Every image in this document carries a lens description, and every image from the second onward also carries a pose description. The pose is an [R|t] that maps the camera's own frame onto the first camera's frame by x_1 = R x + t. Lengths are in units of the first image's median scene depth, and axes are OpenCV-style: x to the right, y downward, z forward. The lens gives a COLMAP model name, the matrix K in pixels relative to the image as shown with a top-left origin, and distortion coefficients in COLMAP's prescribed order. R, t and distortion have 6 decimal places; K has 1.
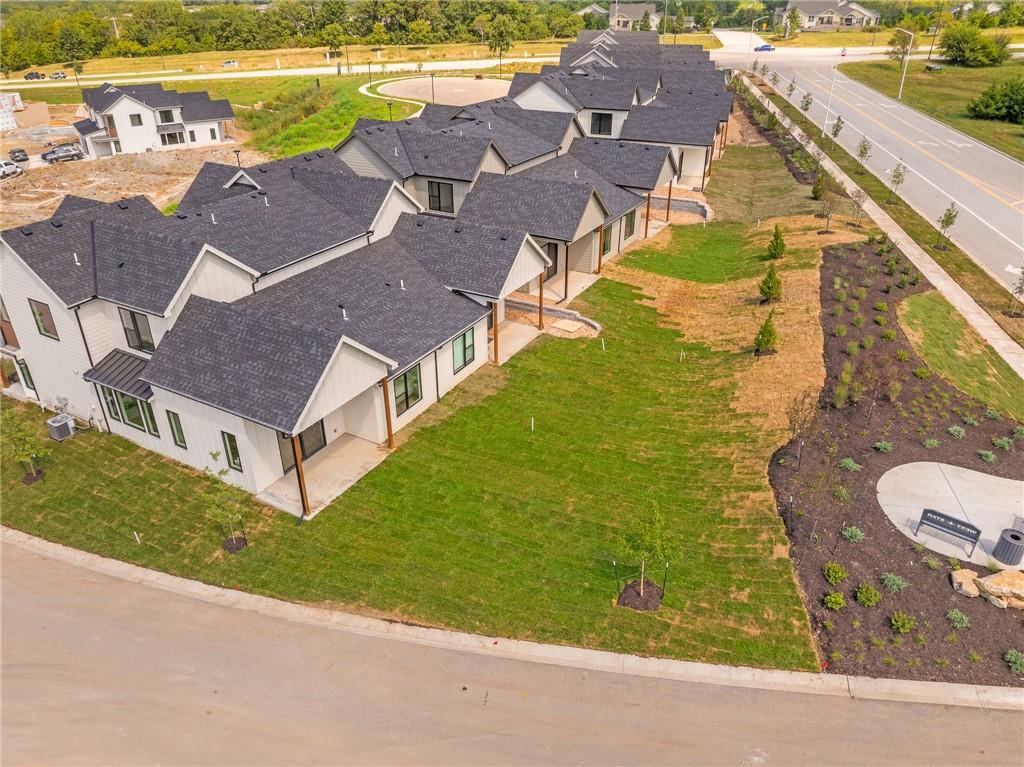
lens RADIAL K [[735.4, 0, 512.0], [0, 735.4, 383.5], [0, 0, 1]] dist [-0.045830, 0.001784]
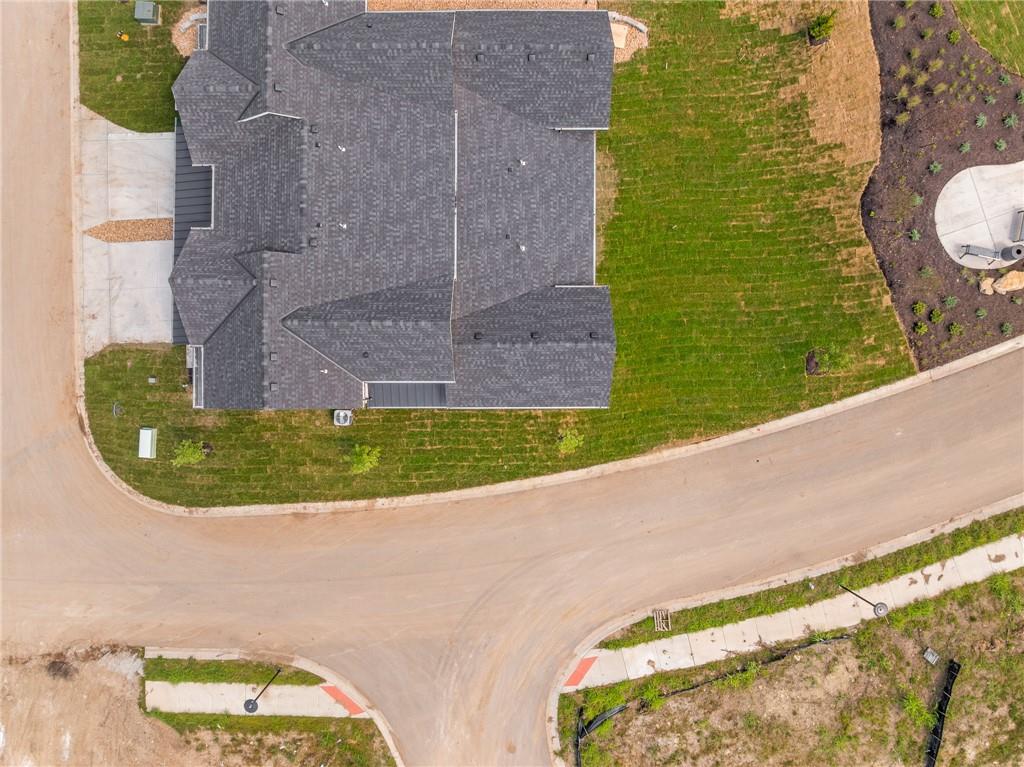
lens RADIAL K [[735.4, 0, 512.0], [0, 735.4, 383.5], [0, 0, 1]] dist [-0.045830, 0.001784]
pose [[0.871508, -0.490380, -0.001111, -0.397685], [0.234273, 0.414359, 0.879445, -1.151933], [-0.430802, -0.766703, 0.476000, 0.375628]]
